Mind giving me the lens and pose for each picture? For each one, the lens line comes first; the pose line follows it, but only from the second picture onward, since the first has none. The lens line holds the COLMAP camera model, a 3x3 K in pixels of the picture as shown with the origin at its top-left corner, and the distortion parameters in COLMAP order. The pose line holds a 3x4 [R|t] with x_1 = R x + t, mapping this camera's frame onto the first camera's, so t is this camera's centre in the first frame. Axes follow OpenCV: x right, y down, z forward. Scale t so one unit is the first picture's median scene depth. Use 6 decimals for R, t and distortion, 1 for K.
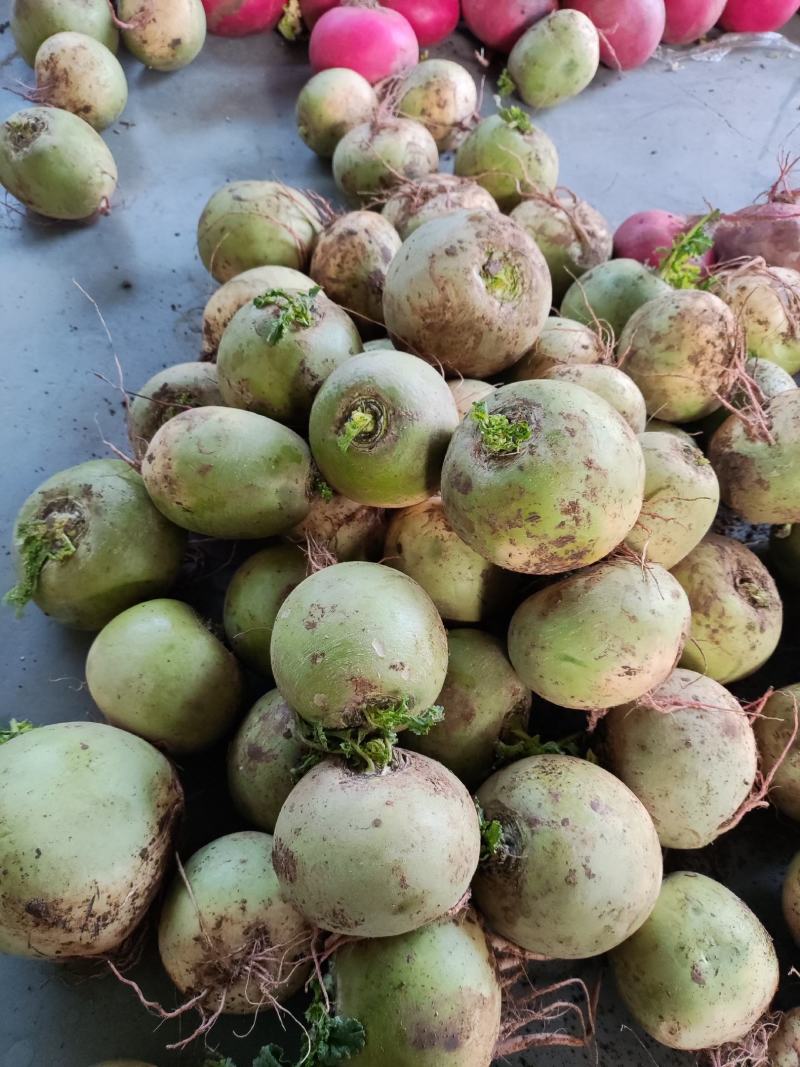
lens RADIAL K [[857.4, 0, 395.6], [0, 857.4, 533.3], [0, 0, 1]] dist [0.030450, -0.023247]
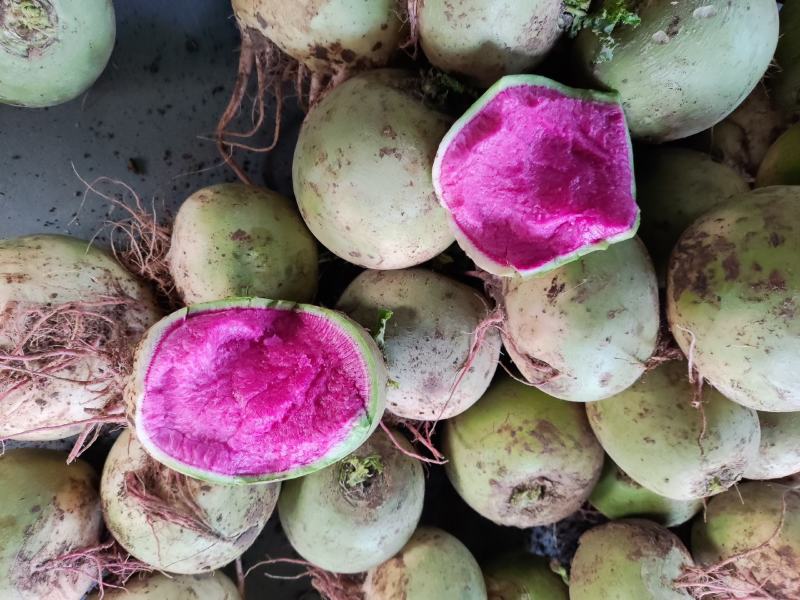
lens RADIAL K [[642.9, 0, 395.3], [0, 642.9, 299.8], [0, 0, 1]] dist [0.030450, -0.023247]
pose [[-0.378347, 0.924150, -0.052925, 0.347568], [-0.911520, -0.362000, 0.195160, 0.159363], [0.161199, 0.122080, 0.979342, 0.278503]]
